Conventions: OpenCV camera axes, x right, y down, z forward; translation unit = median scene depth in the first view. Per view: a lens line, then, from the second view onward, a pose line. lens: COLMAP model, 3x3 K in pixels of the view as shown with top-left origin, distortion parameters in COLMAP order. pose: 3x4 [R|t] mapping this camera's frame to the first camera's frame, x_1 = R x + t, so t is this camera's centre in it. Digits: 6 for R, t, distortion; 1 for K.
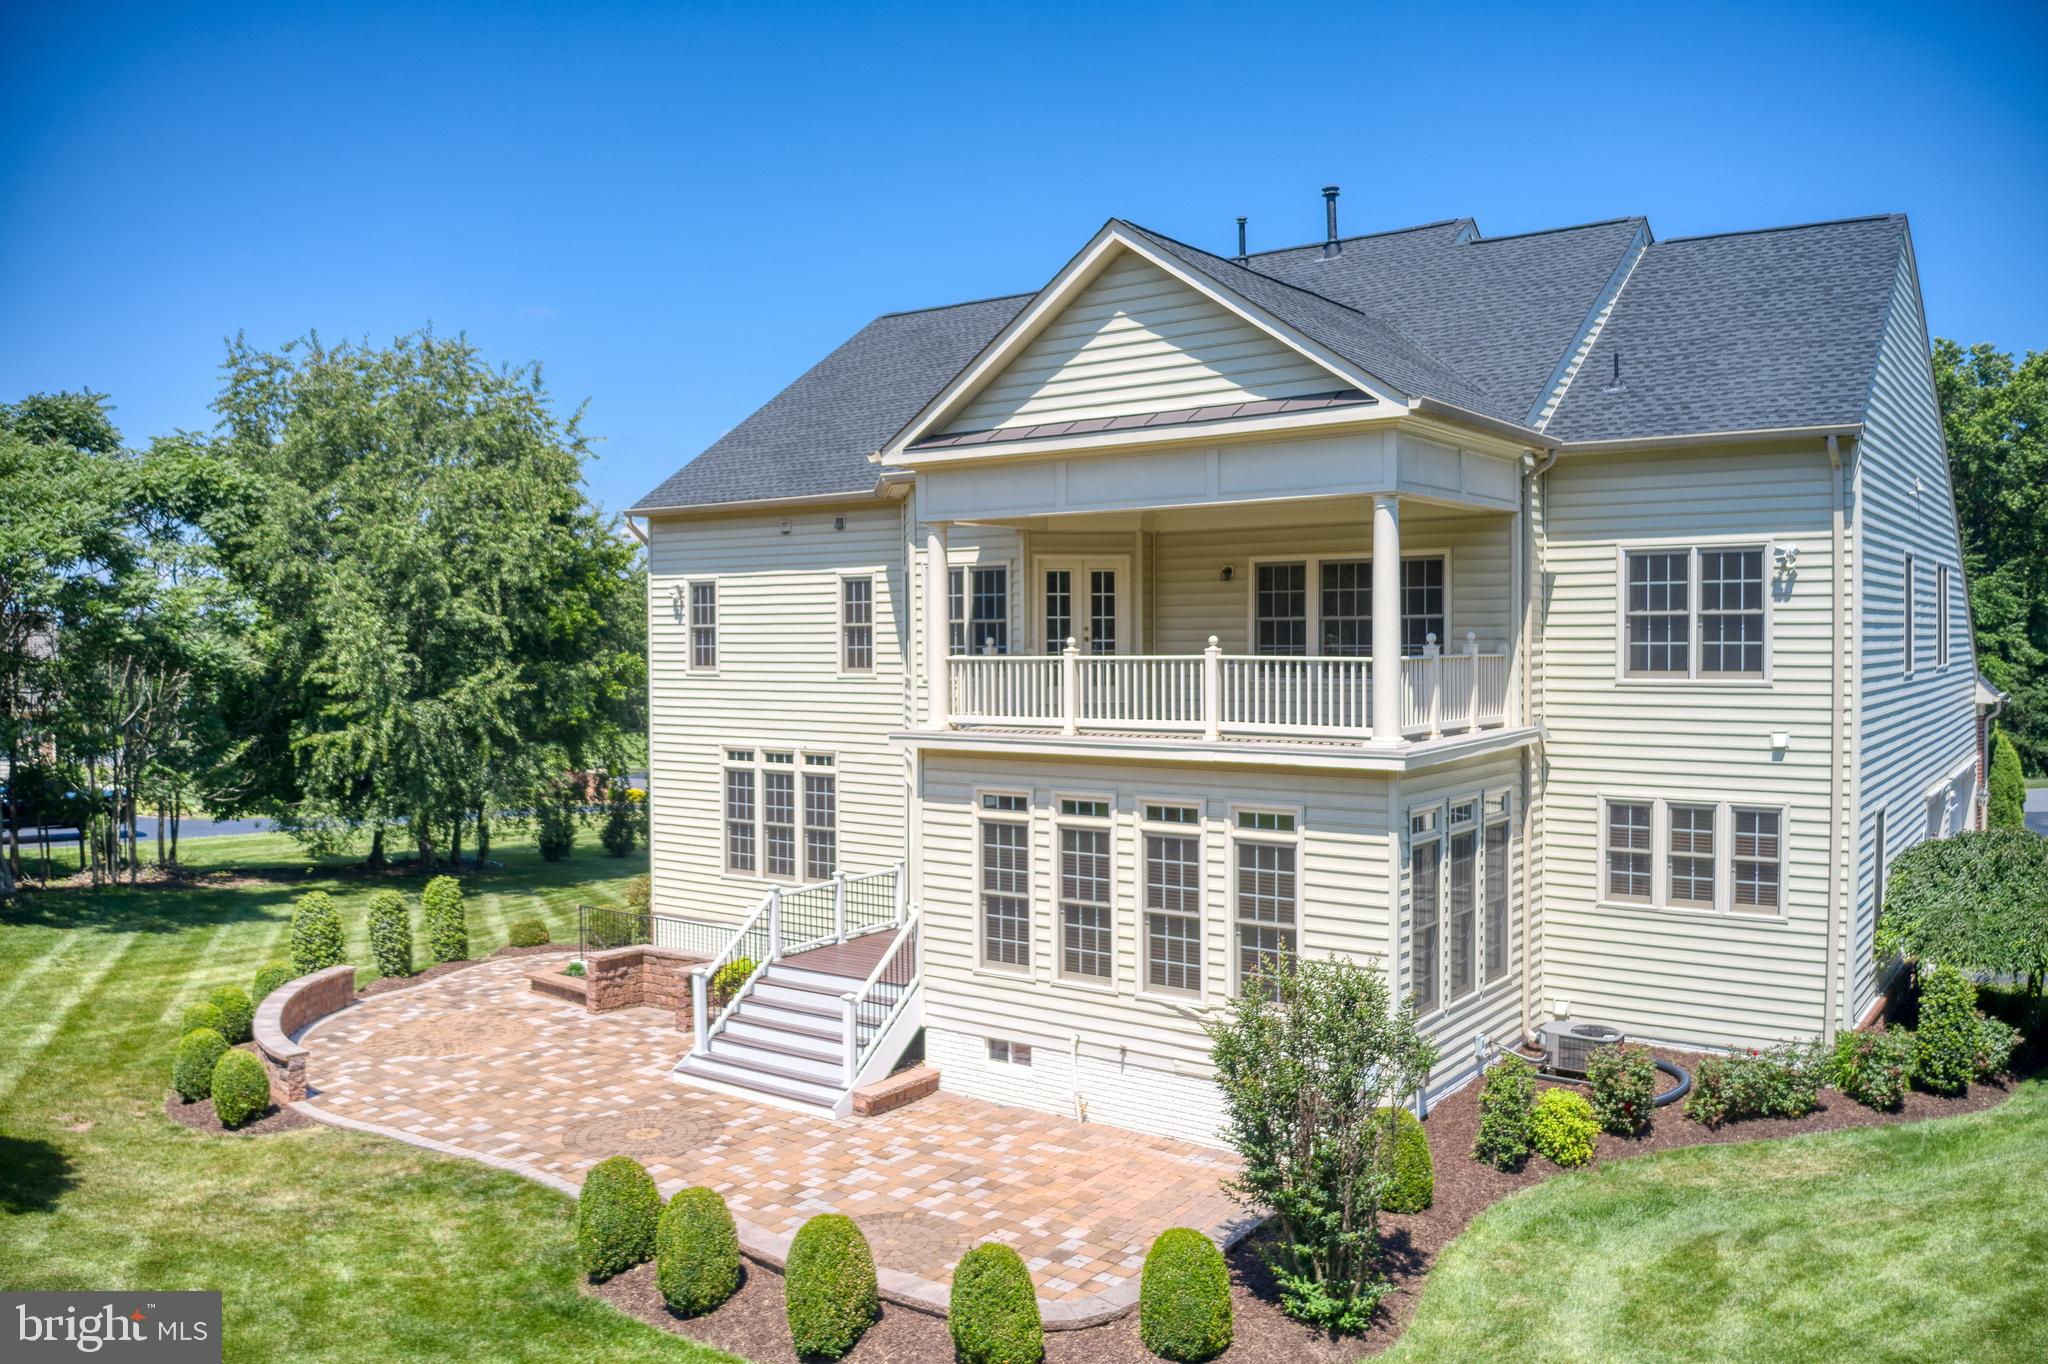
lens RADIAL K [[1563.4, 0, 1024.0], [0, 1563.4, 682.0], [0, 0, 1]] dist [0.028933, -0.234626]
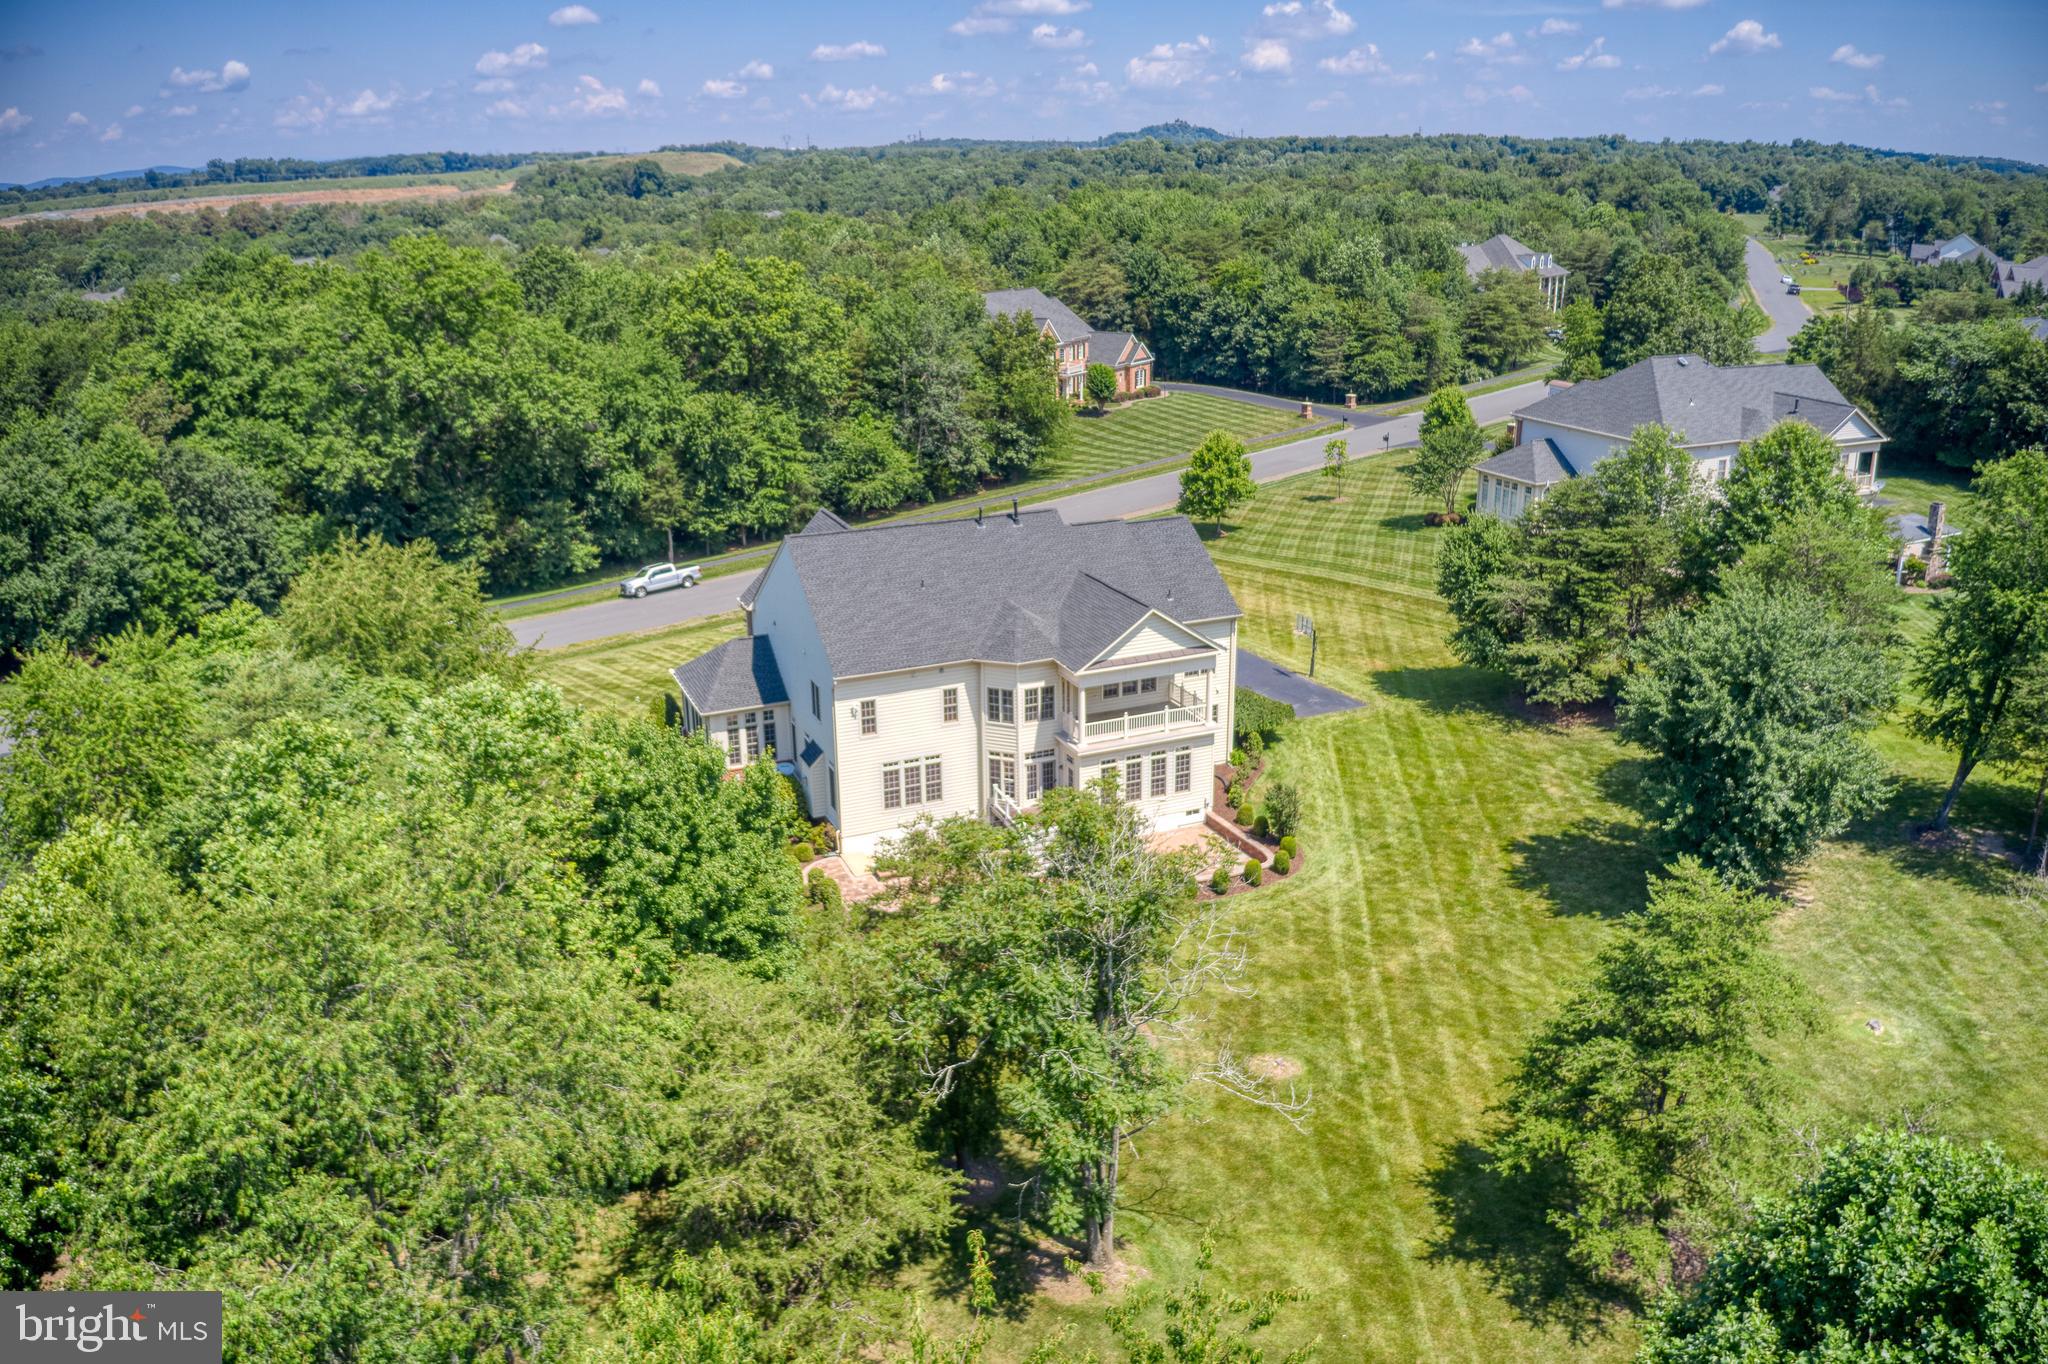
lens RADIAL K [[1563.4, 0, 1024.0], [0, 1563.4, 682.0], [0, 0, 1]] dist [0.028933, -0.234626]
pose [[0.503629, -0.271366, 0.820194, -2.090272], [0.035545, 0.955092, 0.294171, -0.805578], [-0.863188, -0.118999, 0.490658, -0.374837]]
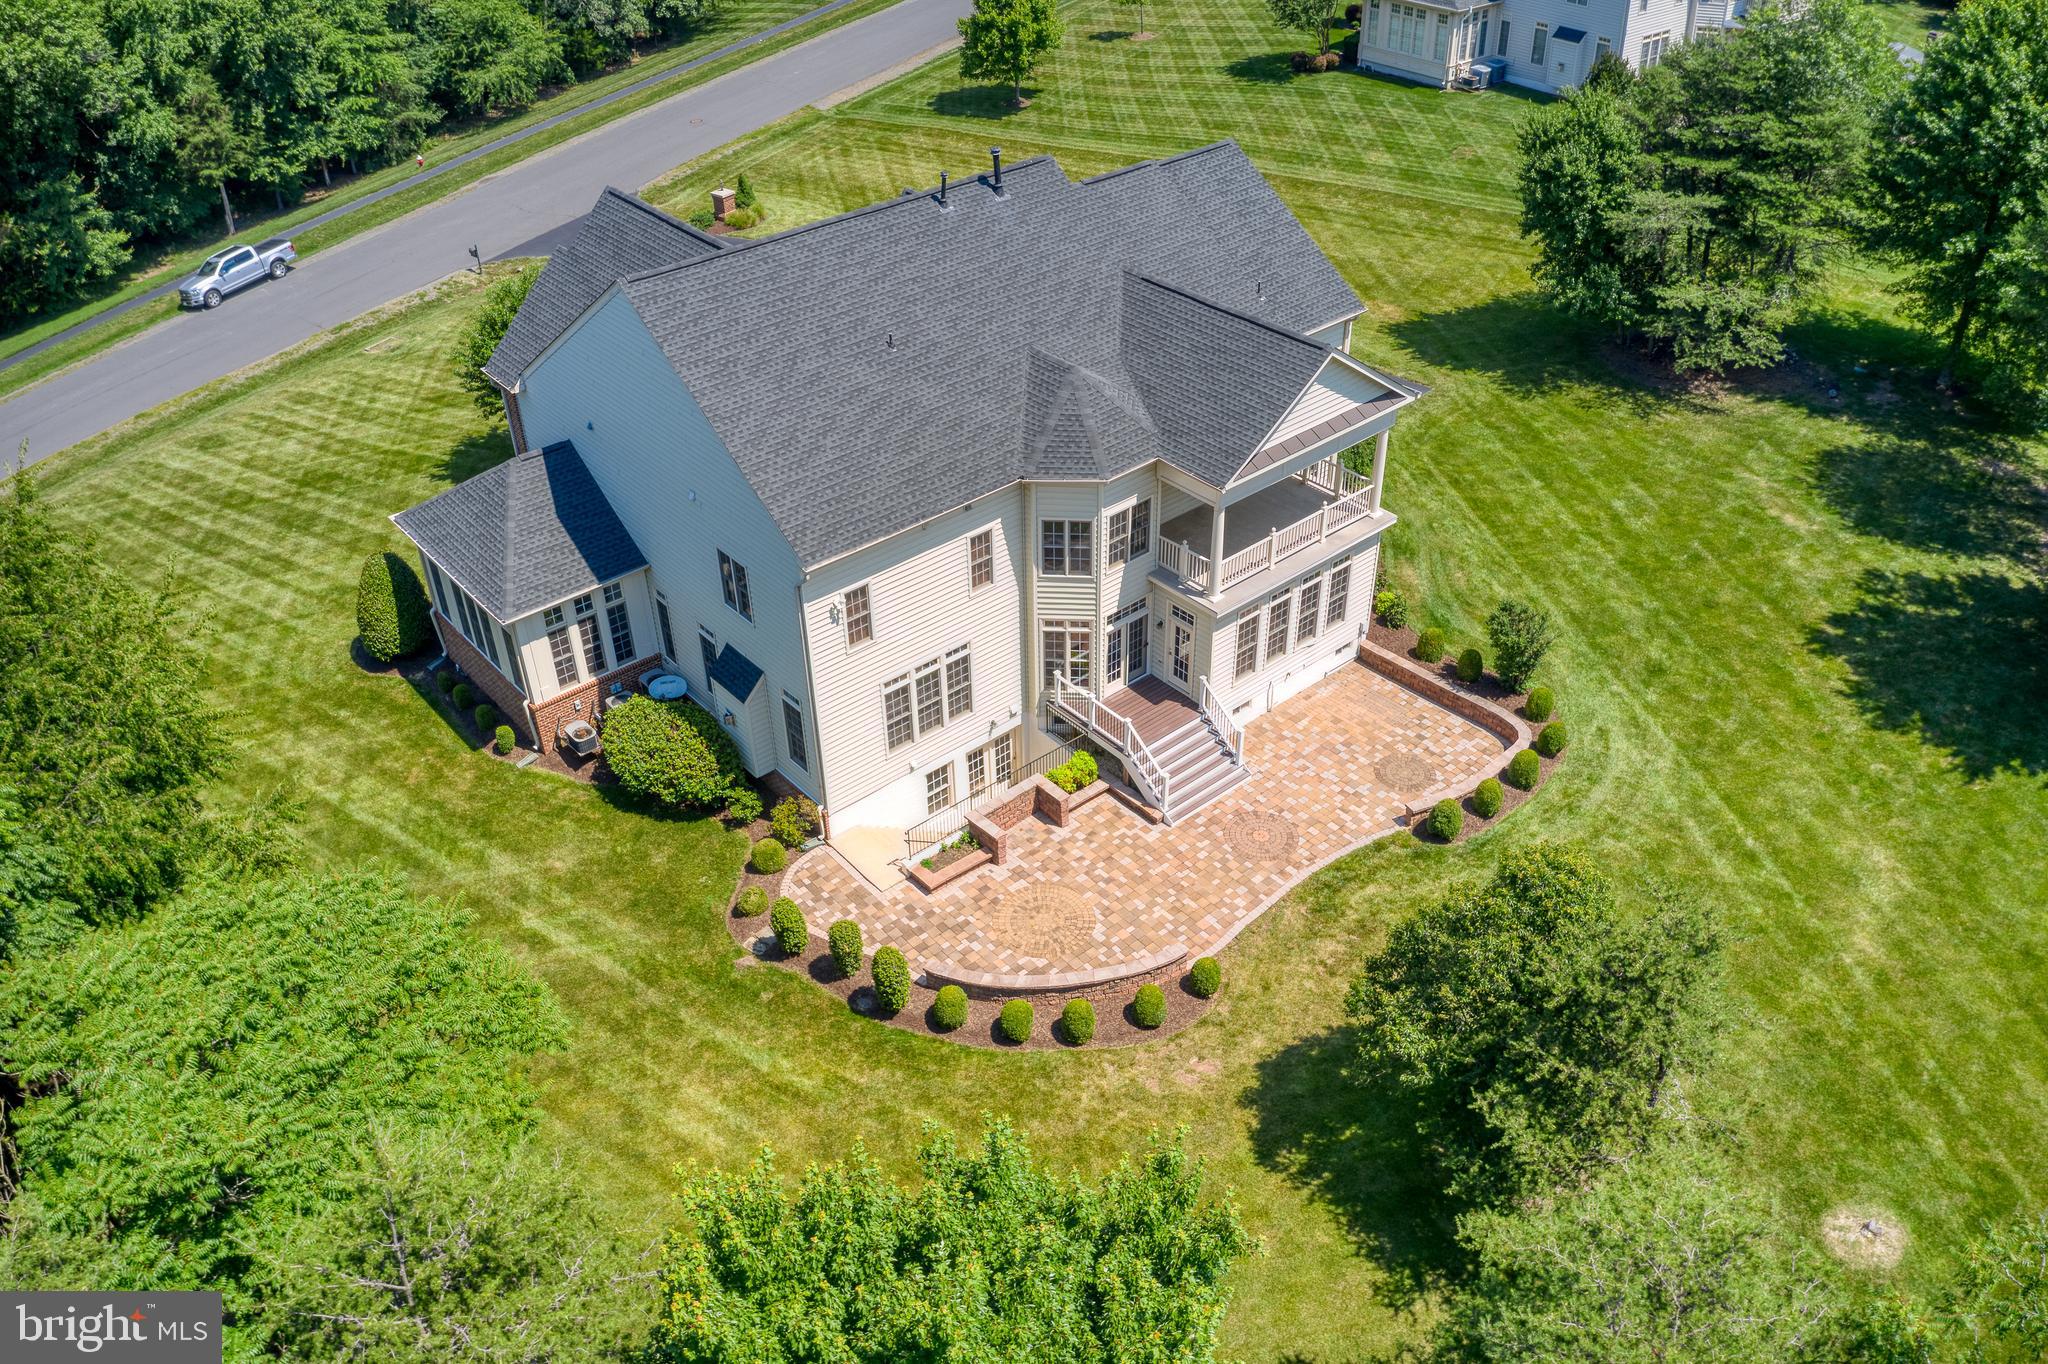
lens RADIAL K [[1563.4, 0, 1024.0], [0, 1563.4, 682.0], [0, 0, 1]] dist [0.028933, -0.234626]
pose [[0.223183, -0.568179, 0.792062, -1.280654], [0.049064, 0.818075, 0.573014, -0.756914], [-0.973541, -0.089025, 0.210458, 0.607579]]
